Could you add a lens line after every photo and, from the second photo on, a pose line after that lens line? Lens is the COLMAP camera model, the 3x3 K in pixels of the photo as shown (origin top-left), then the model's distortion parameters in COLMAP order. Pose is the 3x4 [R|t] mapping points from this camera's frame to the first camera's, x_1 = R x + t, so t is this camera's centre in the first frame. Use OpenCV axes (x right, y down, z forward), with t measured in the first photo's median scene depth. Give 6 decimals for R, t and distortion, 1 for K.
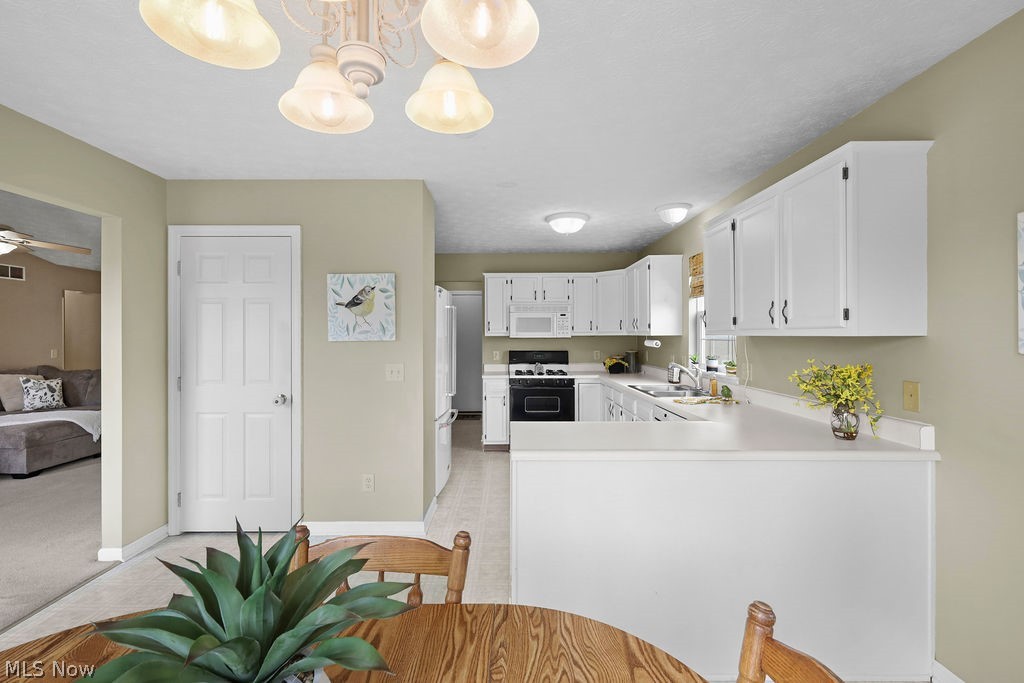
lens RADIAL K [[448.2, 0, 503.2], [0, 448.2, 337.4], [0, 0, 1]] dist [0.002975, -0.000727]
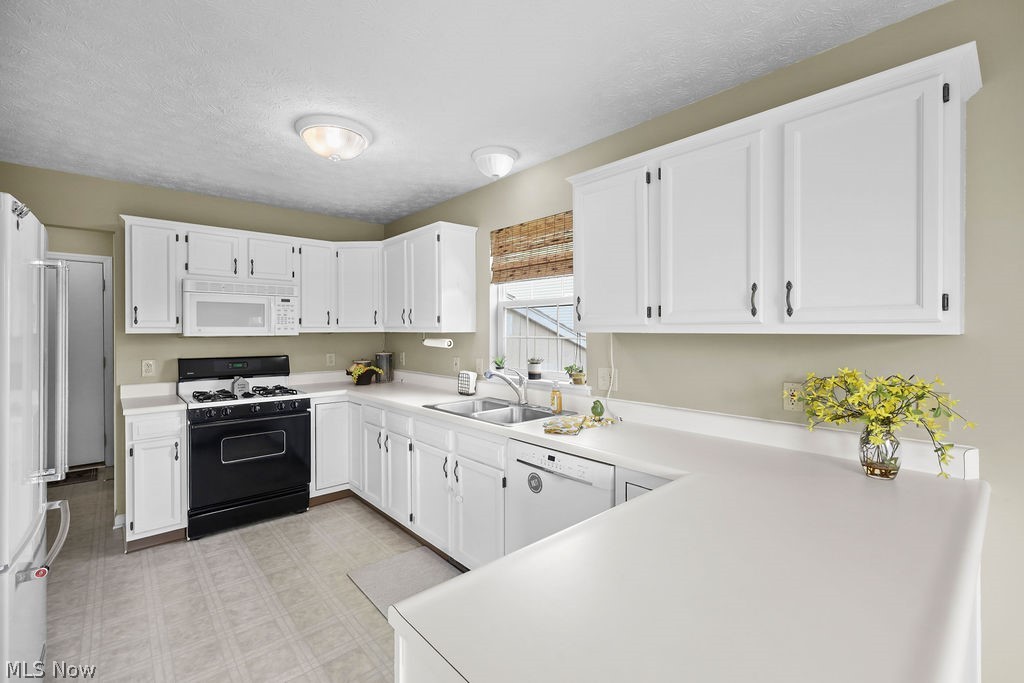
lens RADIAL K [[448.2, 0, 508.0], [0, 448.2, 332.5], [0, 0, 1]] dist [0.002975, -0.000727]
pose [[0.746488, -0.000909, 0.665399, -0.073085], [0.002735, 0.999995, -0.001703, -0.002468], [-0.665394, 0.003091, 0.746486, 0.385448]]
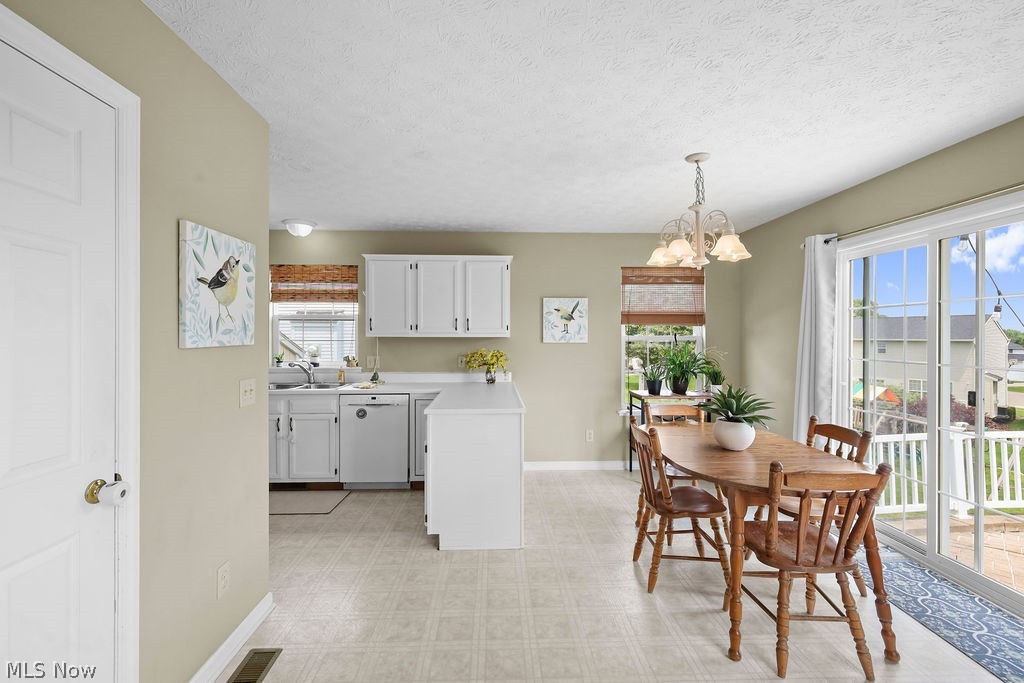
lens RADIAL K [[448.2, 0, 508.0], [0, 448.2, 336.6], [0, 0, 1]] dist [0.002975, -0.000727]
pose [[-0.039075, -0.000301, 0.999236, -0.649163], [0.004354, 0.999990, 0.000471, -0.002546], [-0.999227, 0.004369, -0.039073, 0.449671]]
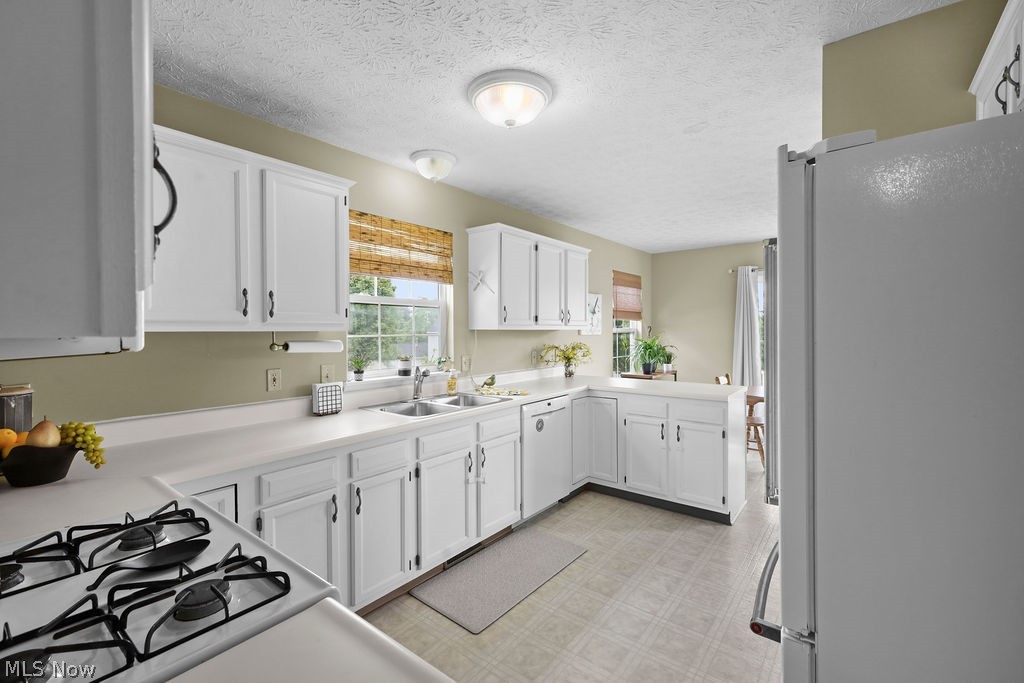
lens RADIAL K [[448.2, 0, 508.8], [0, 448.2, 337.0], [0, 0, 1]] dist [0.002975, -0.000727]
pose [[-0.787961, -0.005605, 0.615700, -0.150127], [0.009212, 0.999739, 0.020892, -0.006775], [-0.615656, 0.022134, -0.787704, 1.294110]]
